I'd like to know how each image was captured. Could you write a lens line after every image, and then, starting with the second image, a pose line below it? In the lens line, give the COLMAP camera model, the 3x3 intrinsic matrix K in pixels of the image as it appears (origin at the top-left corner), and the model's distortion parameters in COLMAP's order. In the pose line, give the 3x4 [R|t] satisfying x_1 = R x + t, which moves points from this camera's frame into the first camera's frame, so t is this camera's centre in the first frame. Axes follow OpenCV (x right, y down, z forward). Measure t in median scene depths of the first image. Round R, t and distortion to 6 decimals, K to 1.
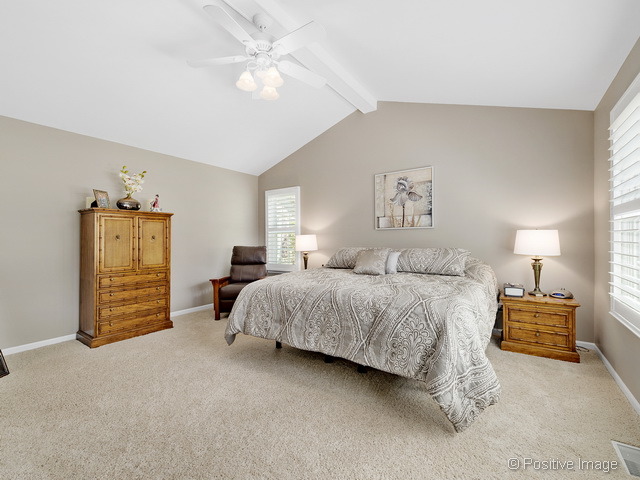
lens RADIAL K [[284.0, 0, 323.6], [0, 284.0, 241.1], [0, 0, 1]] dist [0.001427, 0.000074]
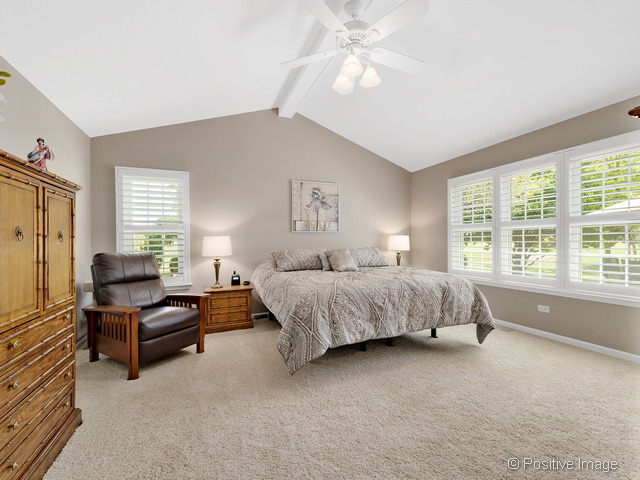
lens RADIAL K [[284.0, 0, 323.6], [0, 284.0, 241.1], [0, 0, 1]] dist [0.001427, 0.000074]
pose [[0.527502, 0.002877, 0.849549, -0.686756], [0.007738, 0.999937, -0.008191, 0.002181], [-0.849518, 0.010895, 0.527446, 0.366509]]
